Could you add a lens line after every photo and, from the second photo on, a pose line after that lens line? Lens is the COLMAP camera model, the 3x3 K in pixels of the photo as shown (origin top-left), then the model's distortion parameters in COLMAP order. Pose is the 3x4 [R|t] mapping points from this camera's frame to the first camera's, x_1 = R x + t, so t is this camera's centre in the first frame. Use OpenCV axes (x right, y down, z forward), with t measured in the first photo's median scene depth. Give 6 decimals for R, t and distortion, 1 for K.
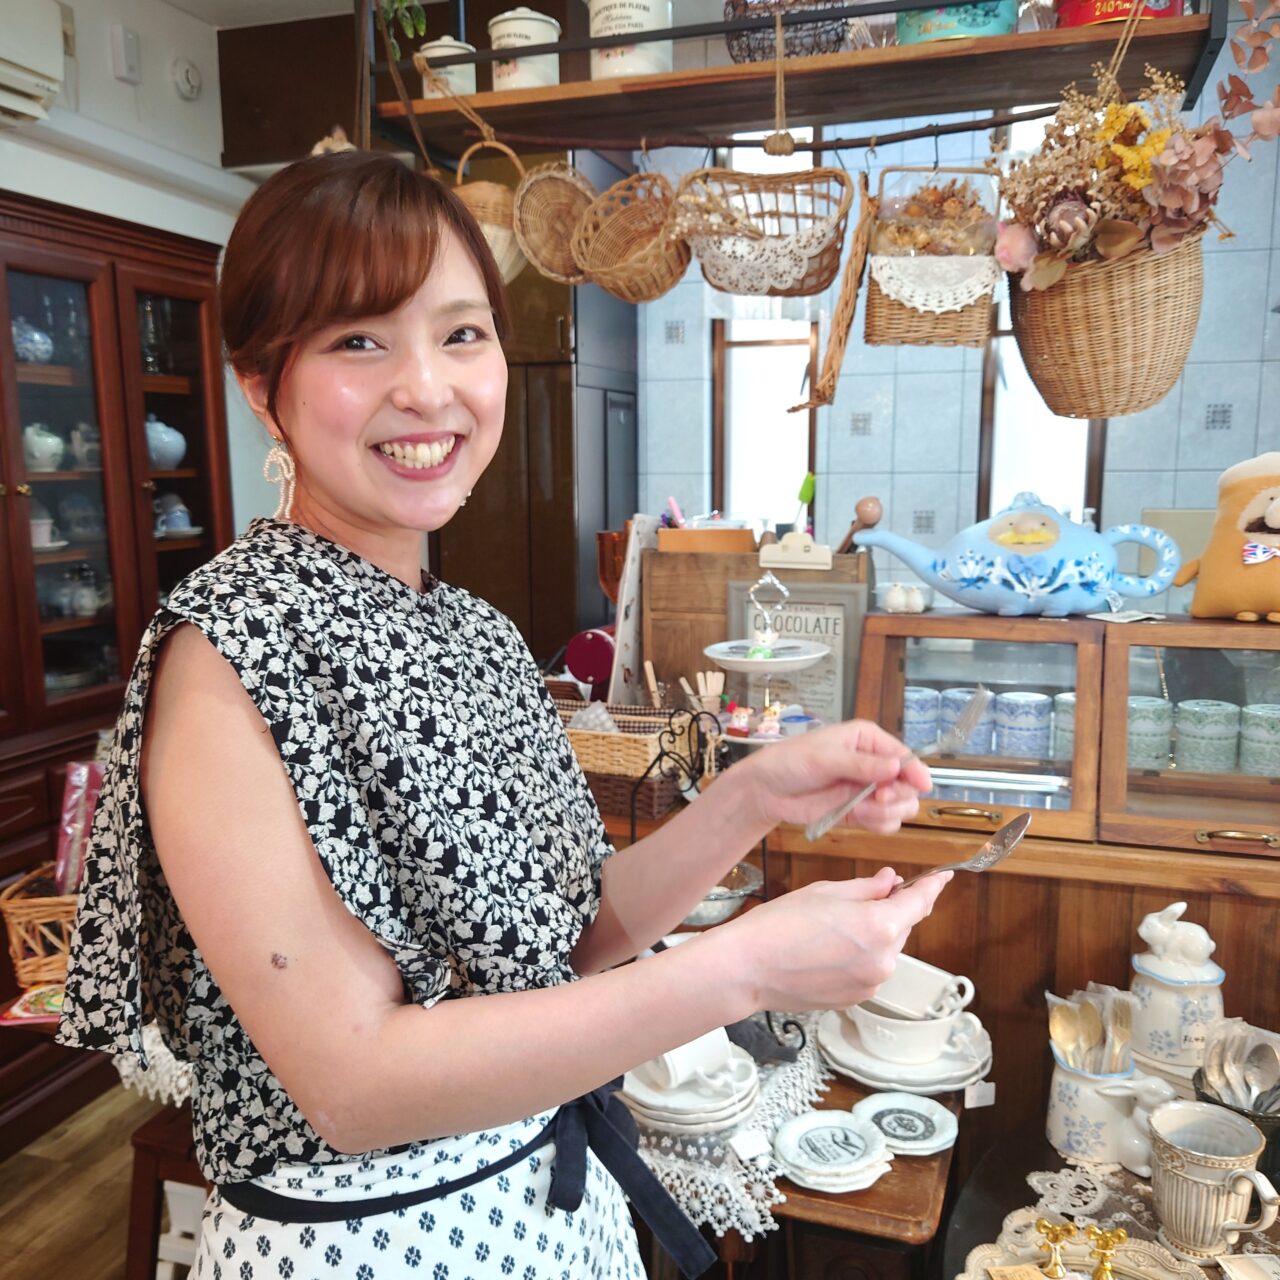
lens RADIAL K [[1208.2, 0, 631.8], [0, 1208.2, 656.1], [0, 0, 1]] dist [0.019006, 0.028219]
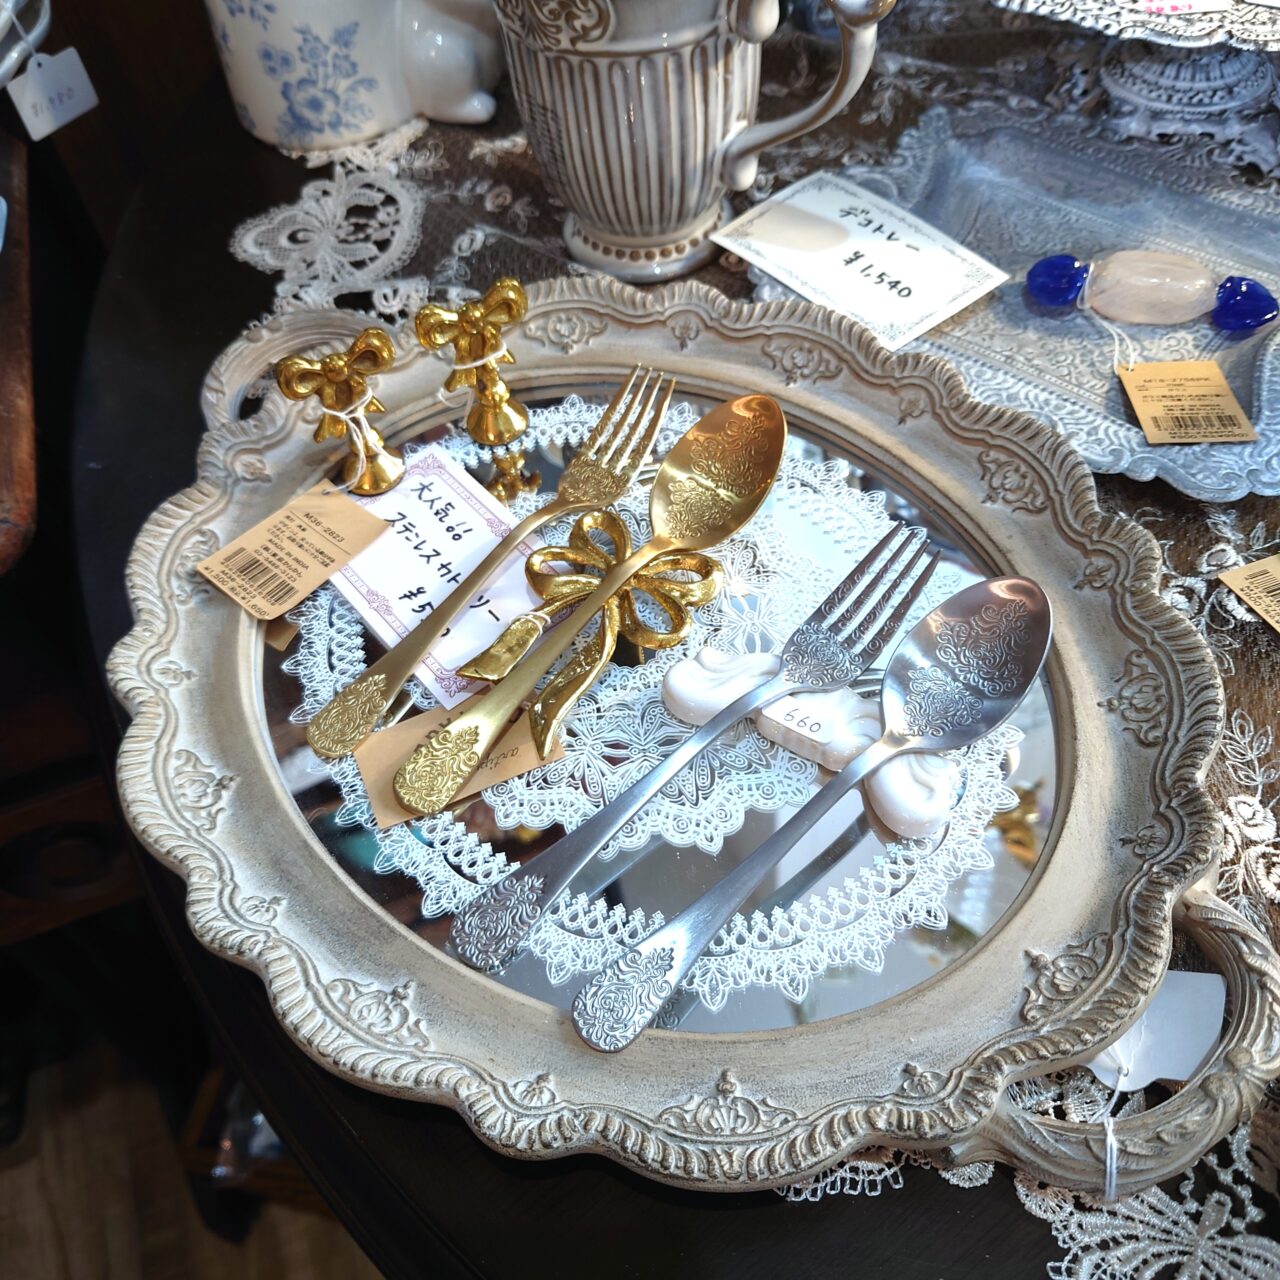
lens RADIAL K [[1208.2, 0, 631.8], [0, 1208.2, 656.1], [0, 0, 1]] dist [0.019006, 0.028219]
pose [[0.778245, -0.530371, 0.336216, 0.229986], [0.164181, 0.688638, 0.706274, 0.273684], [-0.606119, -0.494454, 0.623005, 0.634404]]
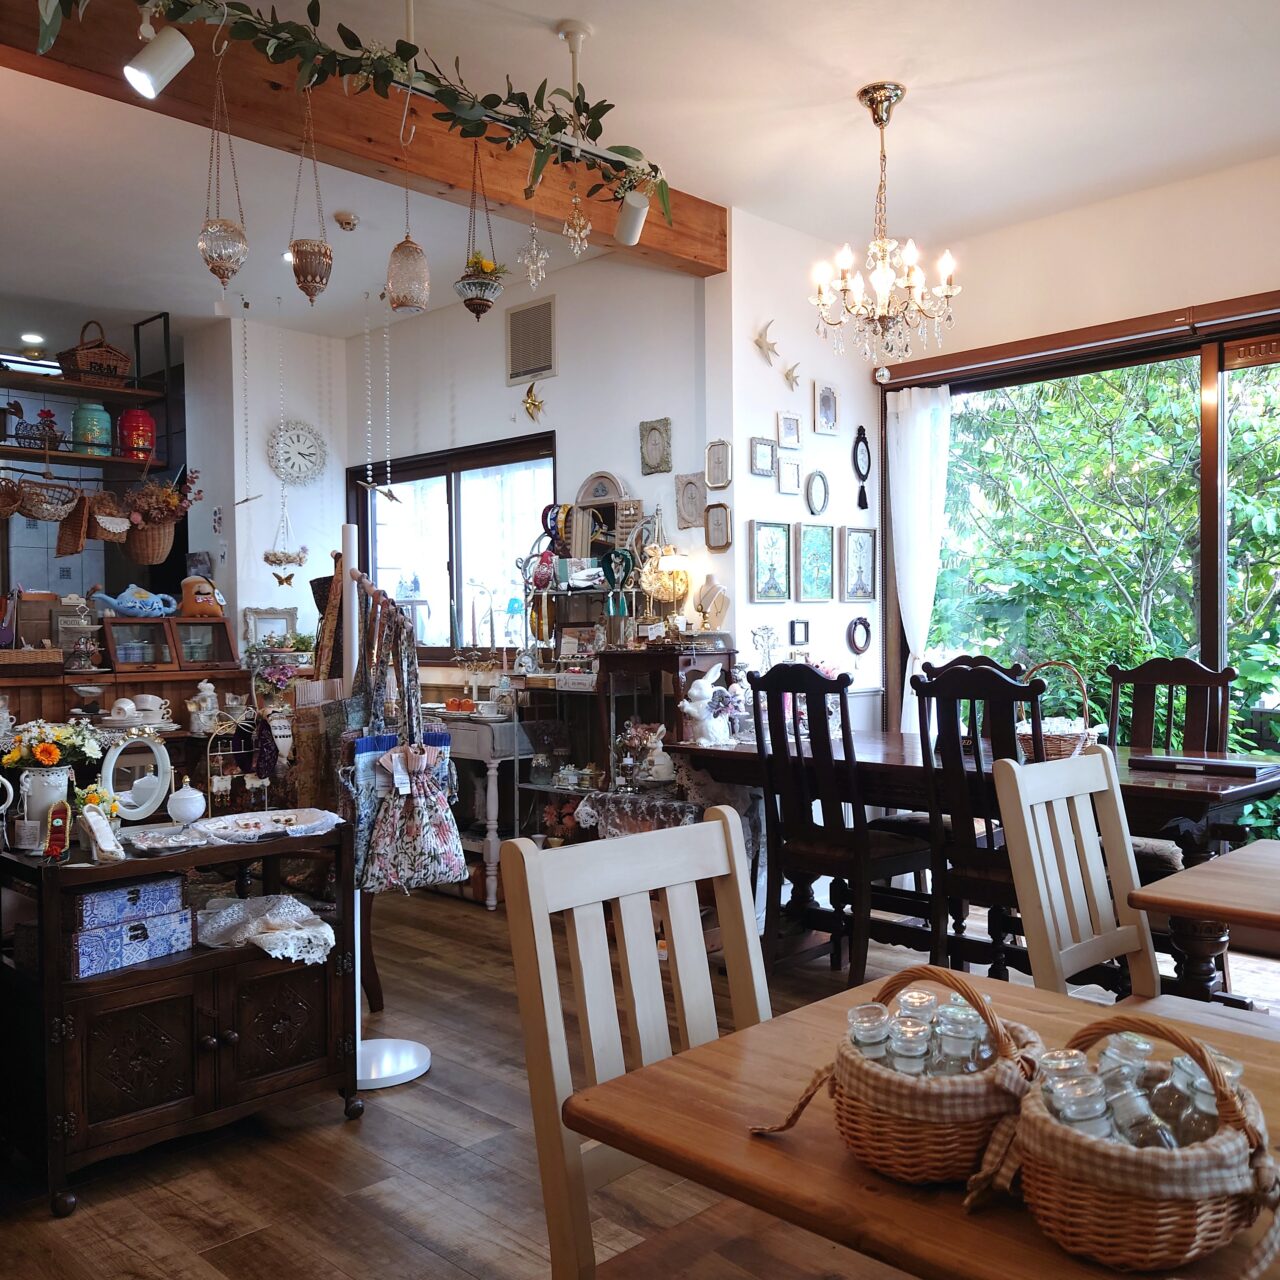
lens RADIAL K [[1208.2, 0, 631.8], [0, 1208.2, 656.1], [0, 0, 1]] dist [0.019006, 0.028219]
pose [[0.449927, -0.015967, 0.892923, -2.914151], [0.150889, 0.986825, -0.058384, 0.662246], [-0.880226, 0.161000, 0.446409, -2.418811]]
